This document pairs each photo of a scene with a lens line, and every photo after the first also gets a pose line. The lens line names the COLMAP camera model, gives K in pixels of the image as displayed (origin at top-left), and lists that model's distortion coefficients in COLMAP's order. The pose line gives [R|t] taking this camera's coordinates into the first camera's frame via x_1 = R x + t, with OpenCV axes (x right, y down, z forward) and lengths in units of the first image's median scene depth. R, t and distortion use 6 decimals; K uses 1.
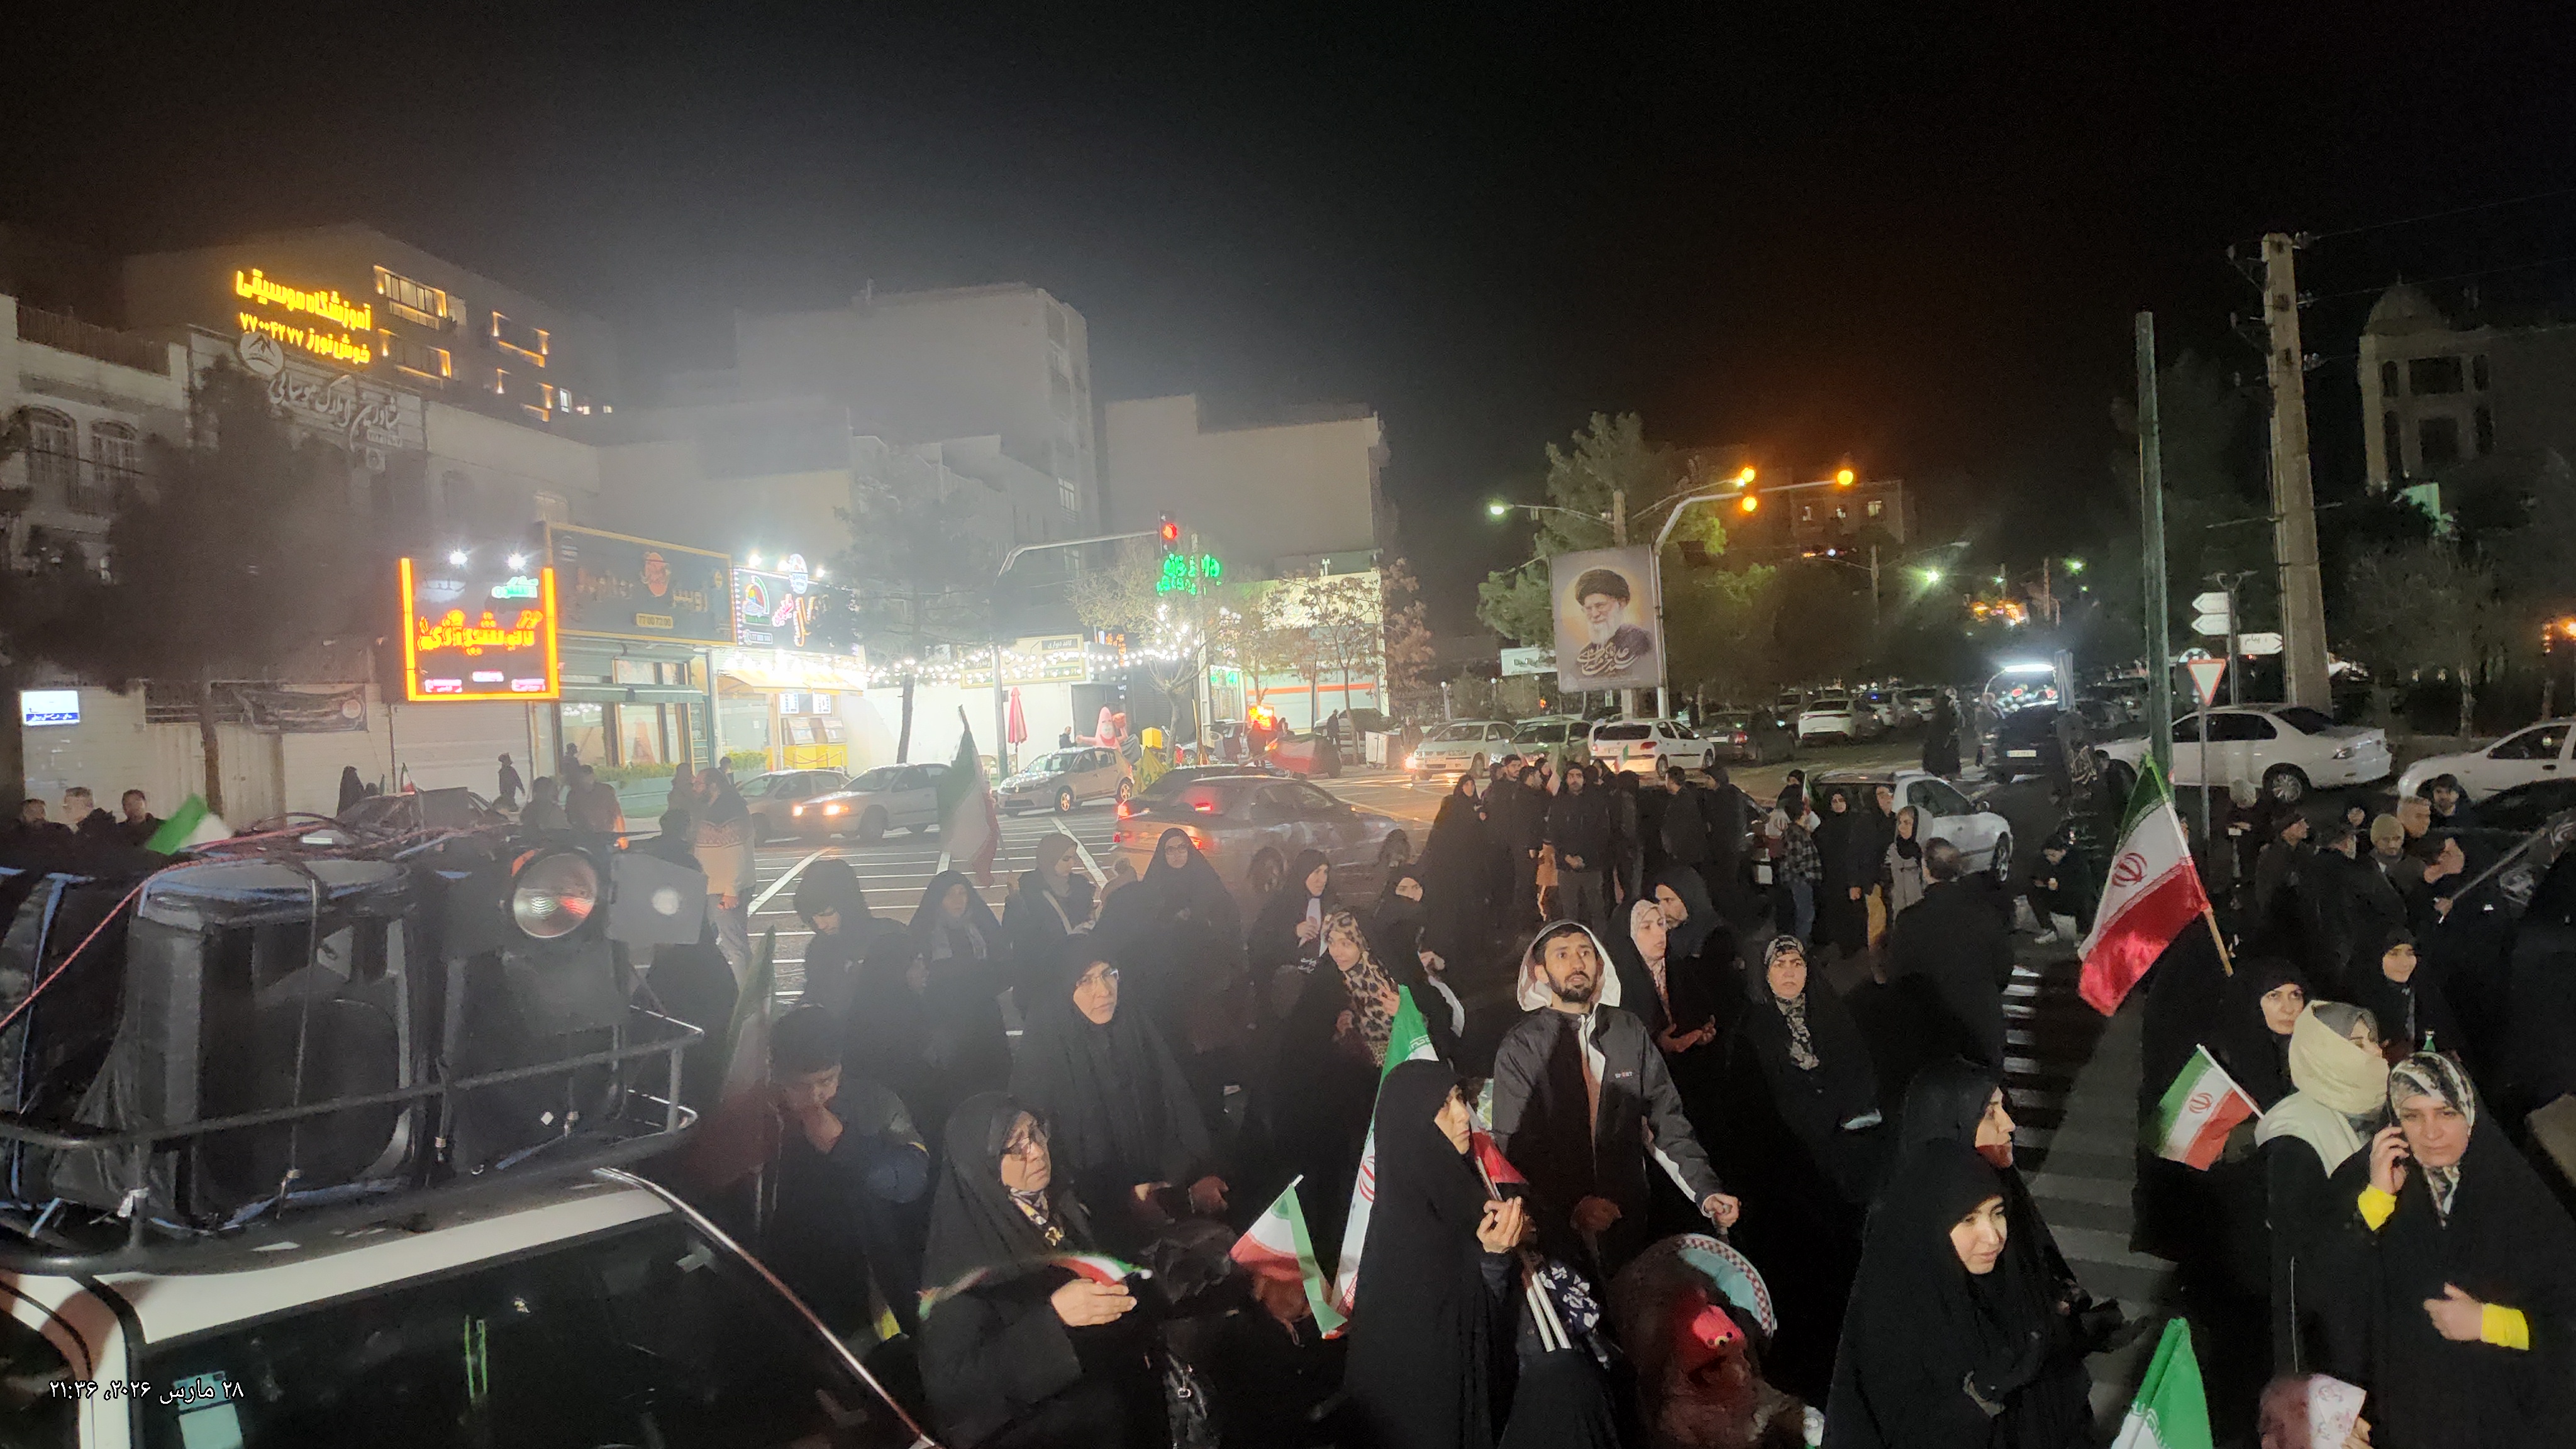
lens RADIAL K [[1810.6, 0, 1288.0], [0, 1810.6, 724.5], [0, 0, 1]] dist [0.079707, -0.070355]
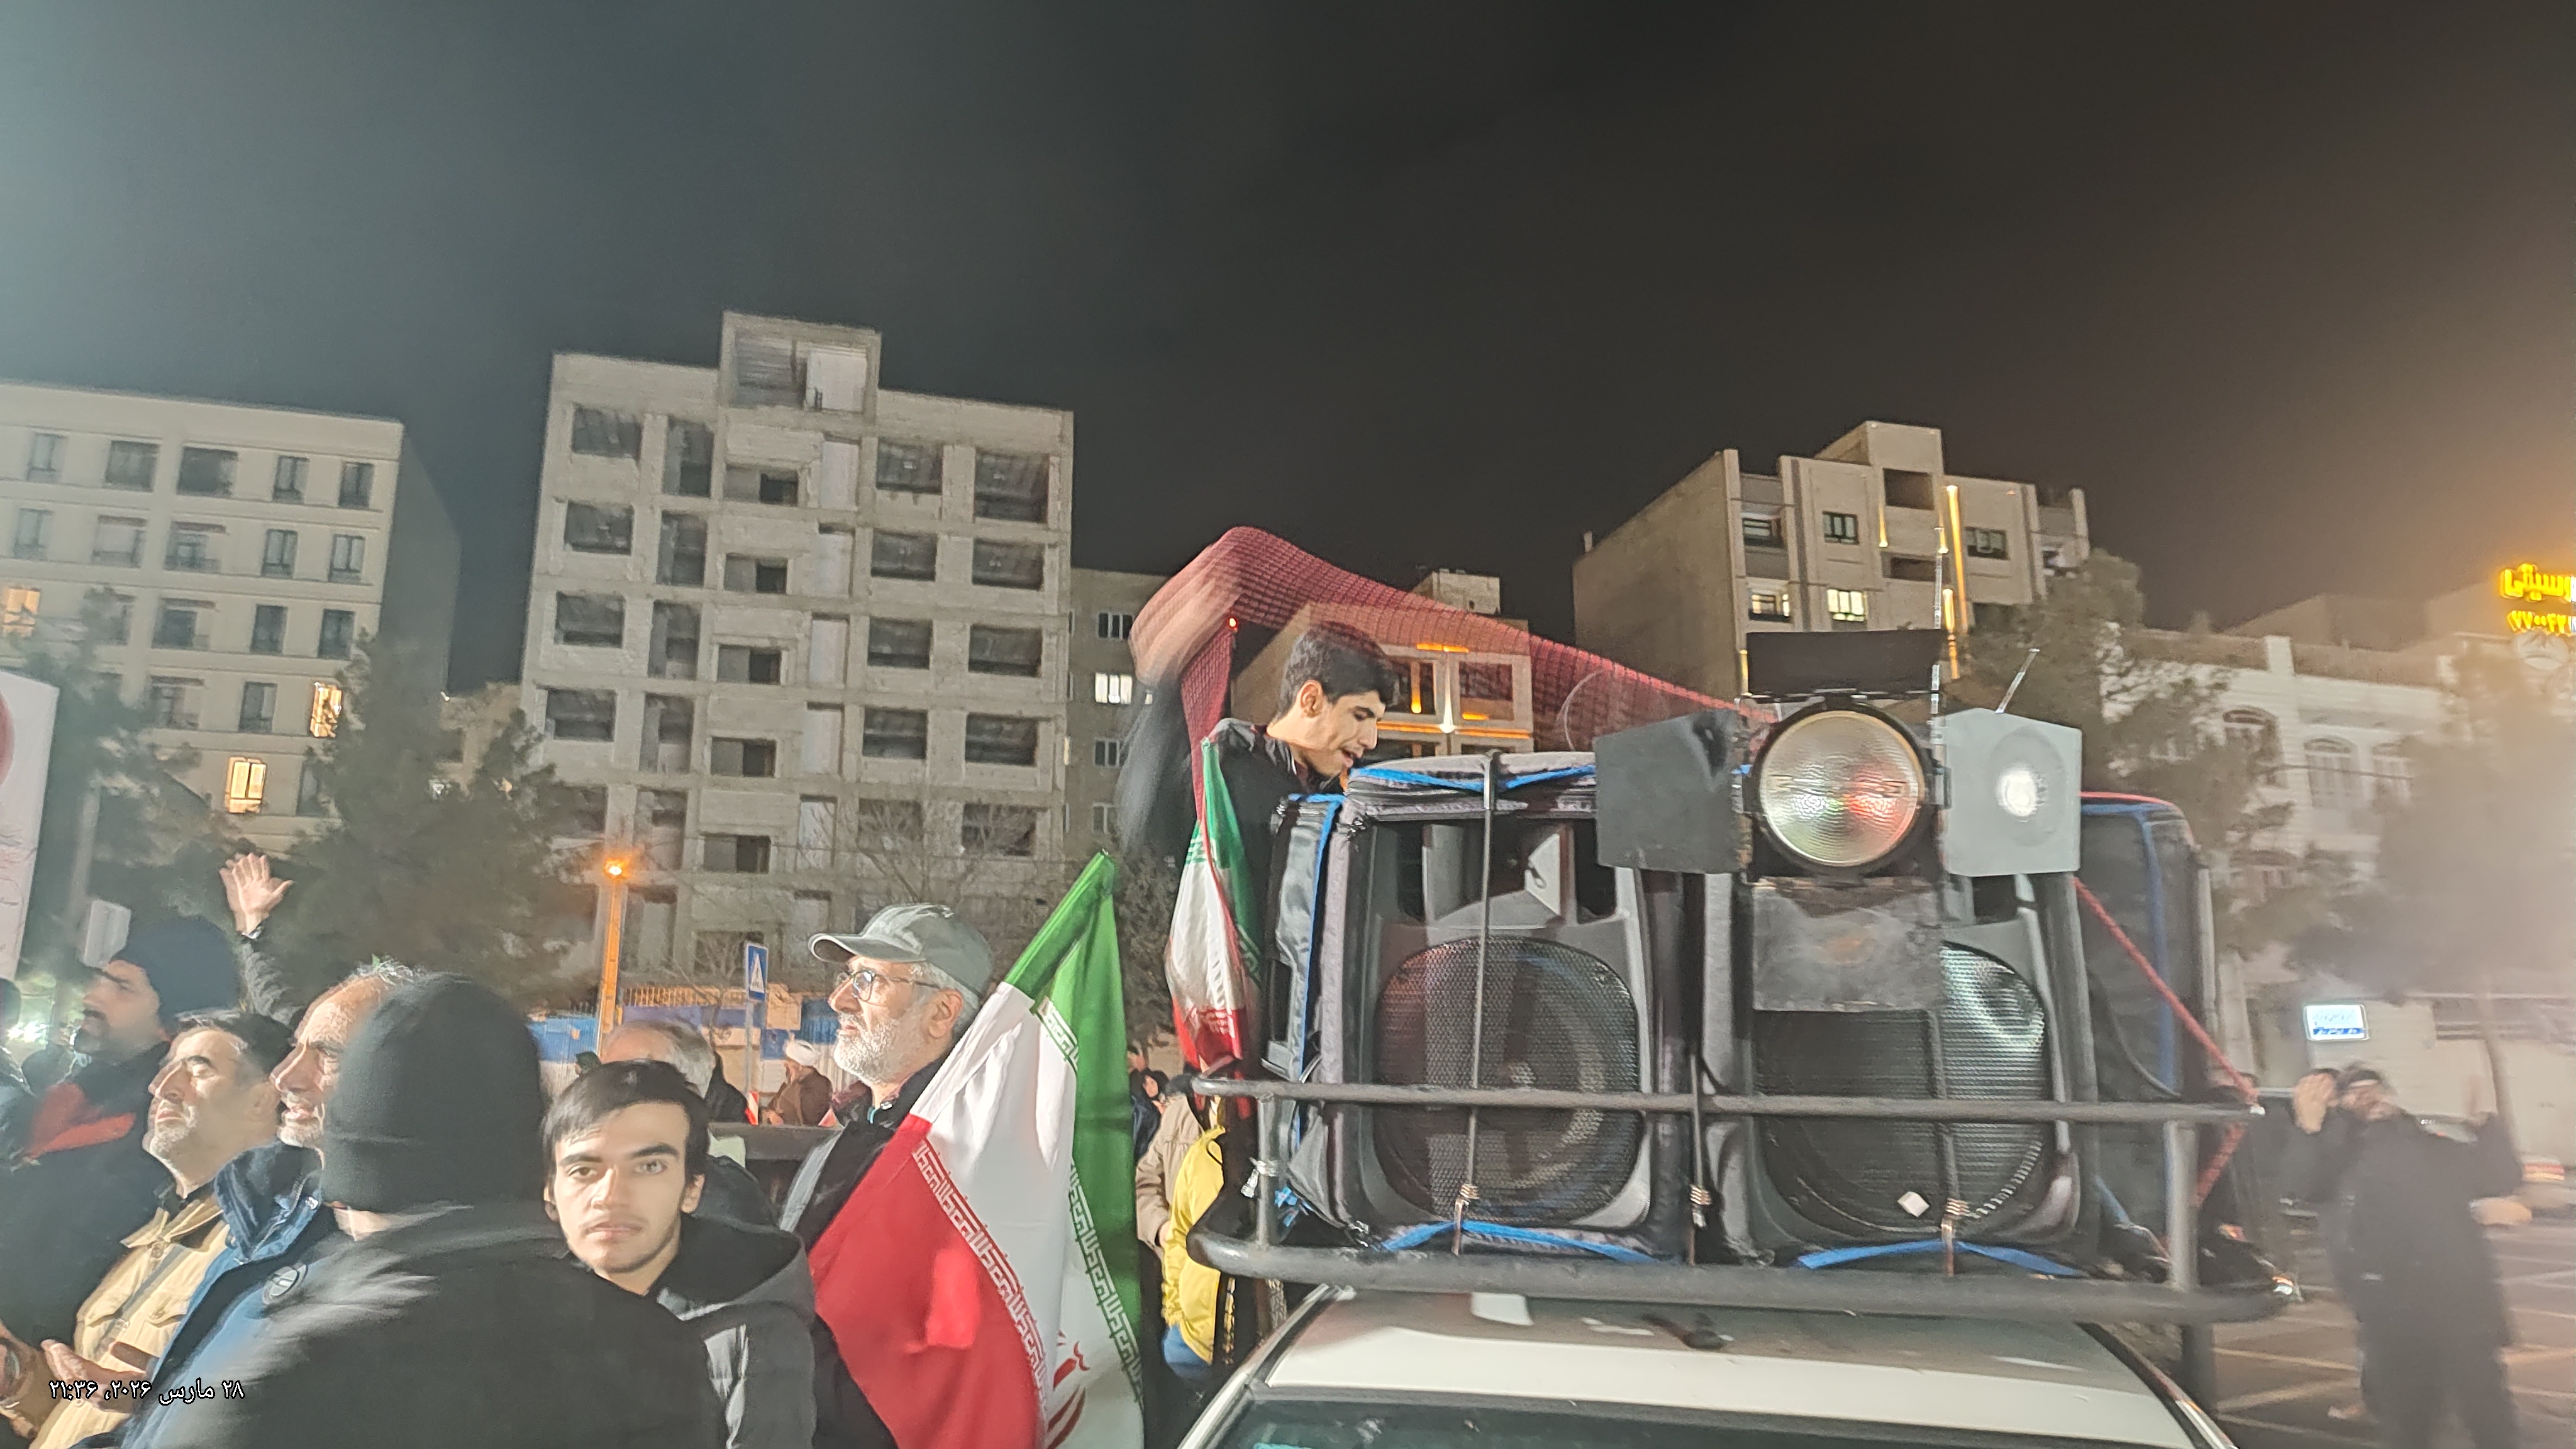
lens RADIAL K [[1806.1, 0, 1283.3], [0, 1806.1, 679.1], [0, 0, 1]] dist [0.035990, -0.001192]
pose [[0.418773, -0.175699, -0.890932, 0.003325], [-0.018480, 0.979252, -0.201803, 0.011617], [0.907903, 0.100974, 0.406837, 0.038637]]
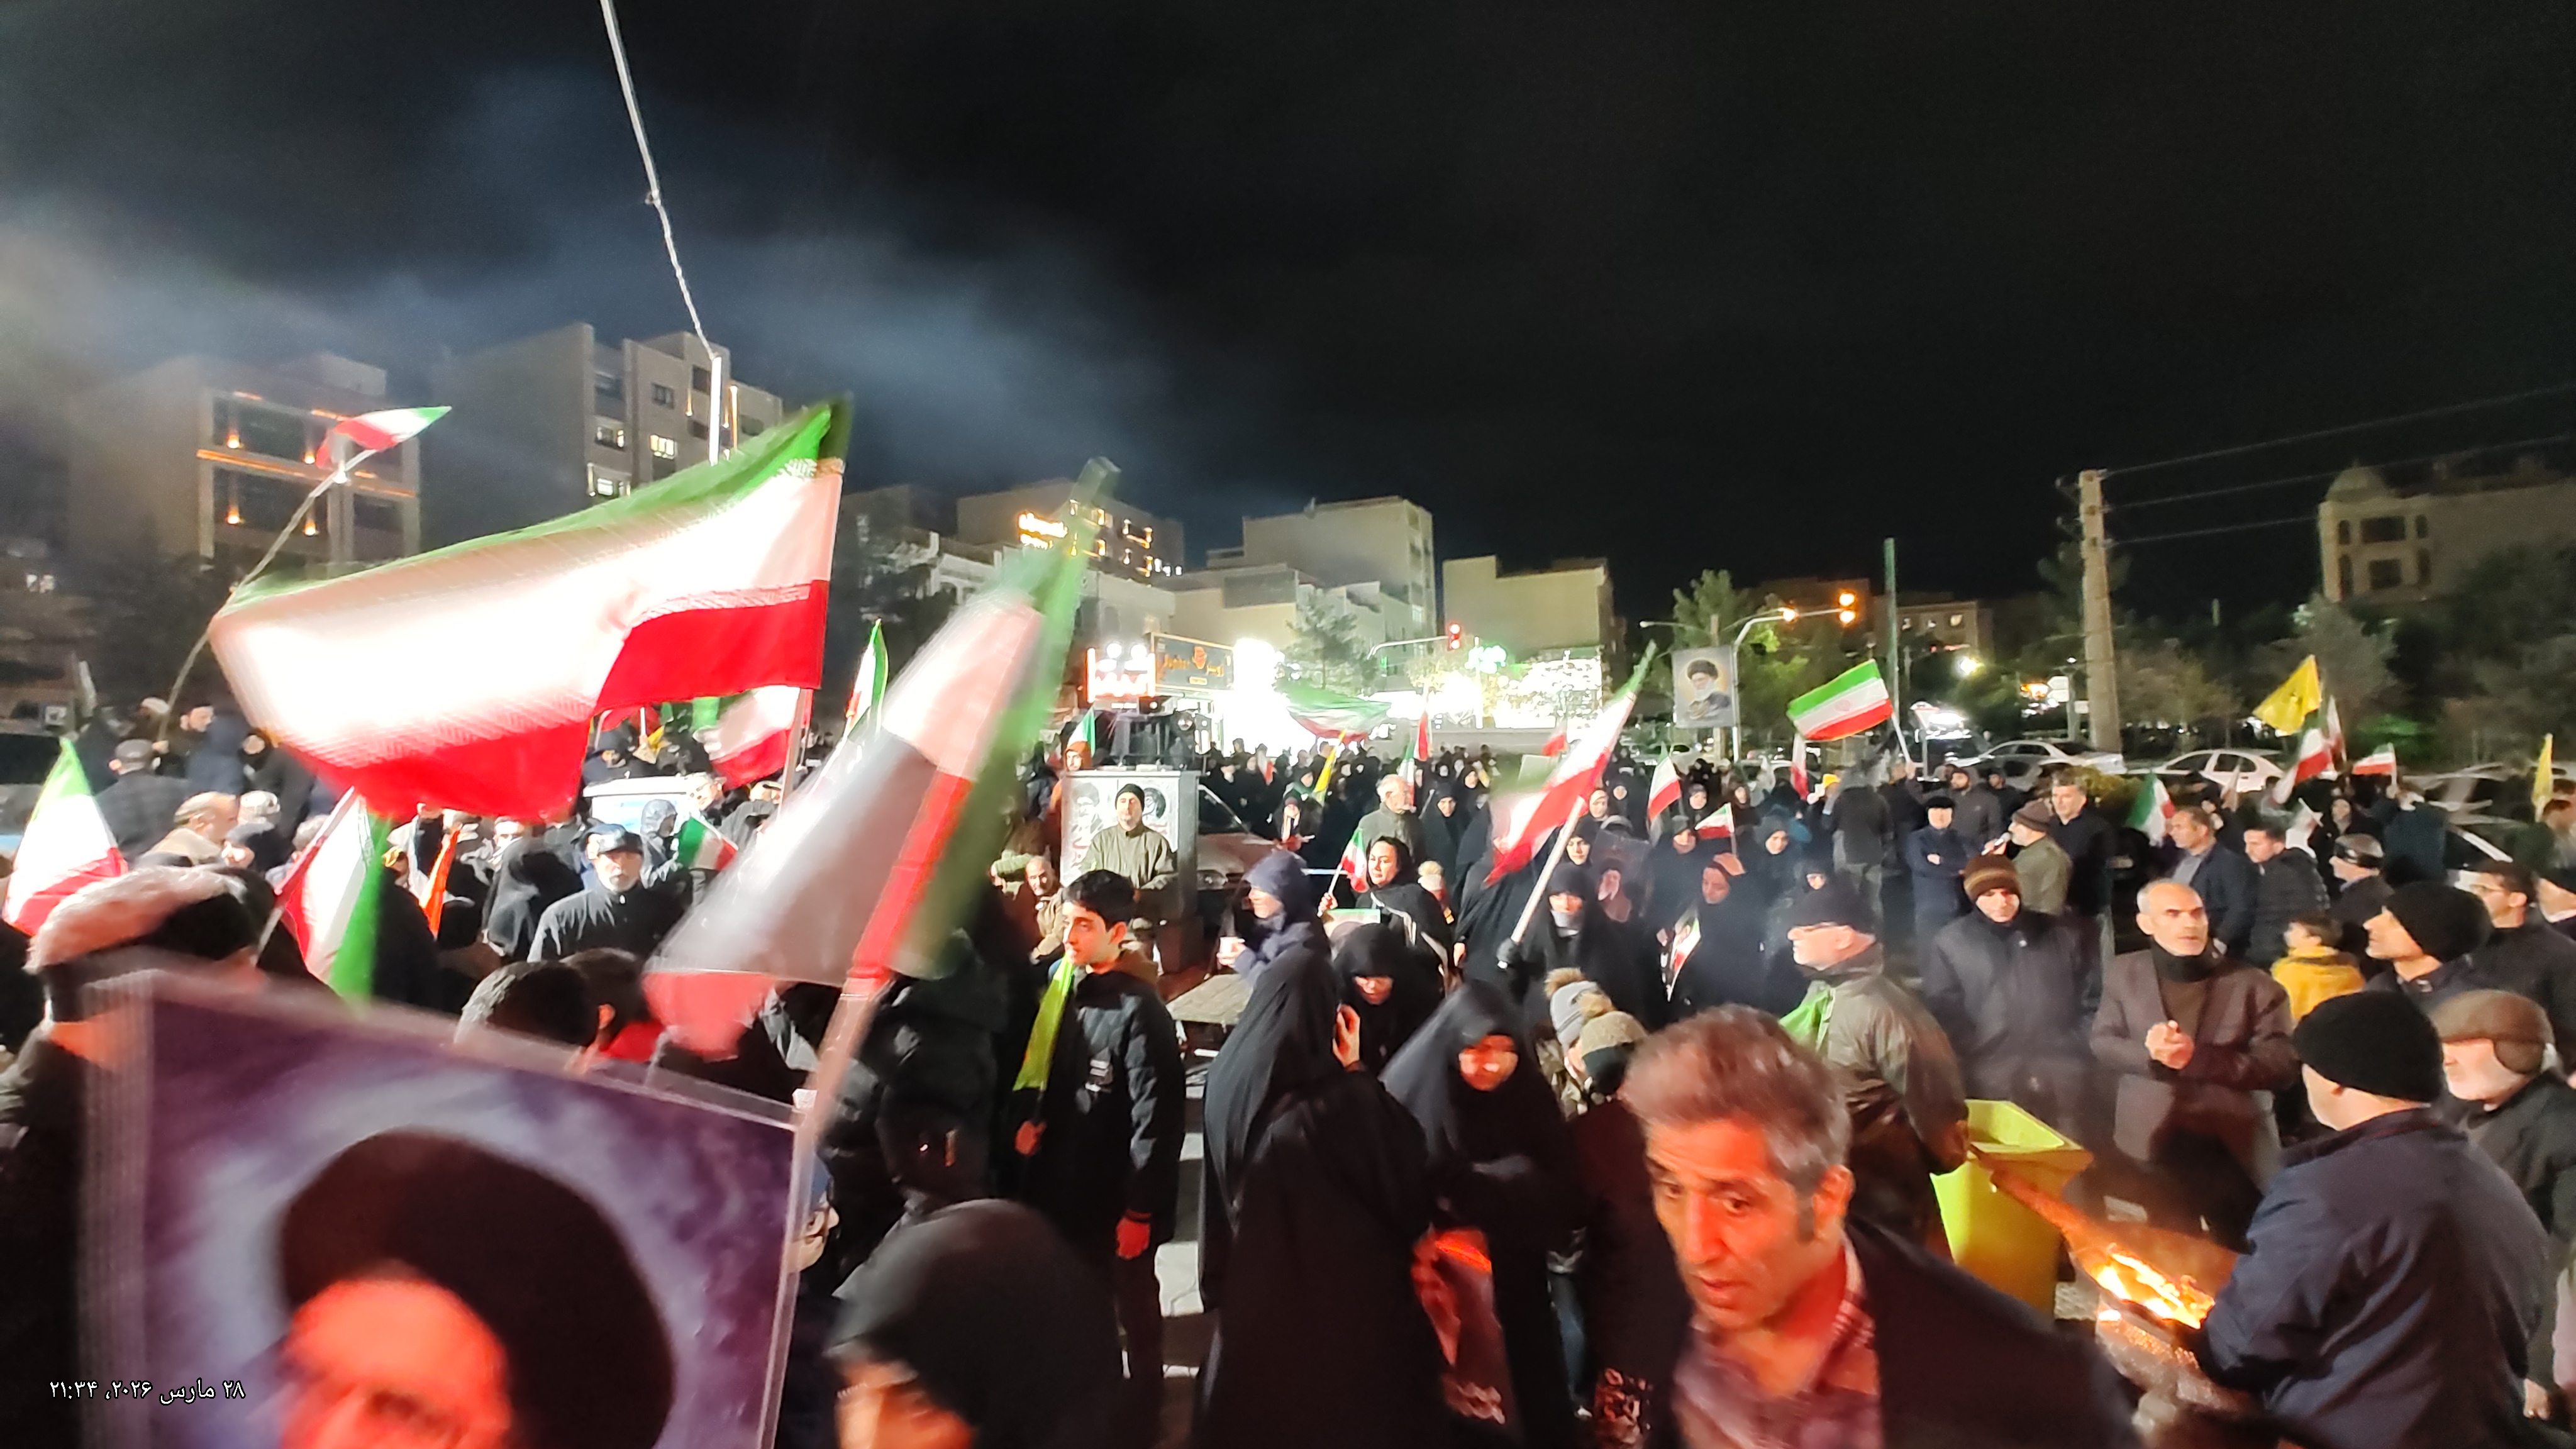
lens RADIAL K [[1085.1, 0, 1285.2], [0, 1085.1, 761.6], [0, 0, 1]] dist [-0.000900, 0.018047]
pose [[0.967760, 0.032697, -0.249742, 0.046640], [-0.029769, 0.999437, 0.015495, 0.010364], [0.250108, -0.007561, 0.968189, -0.130690]]
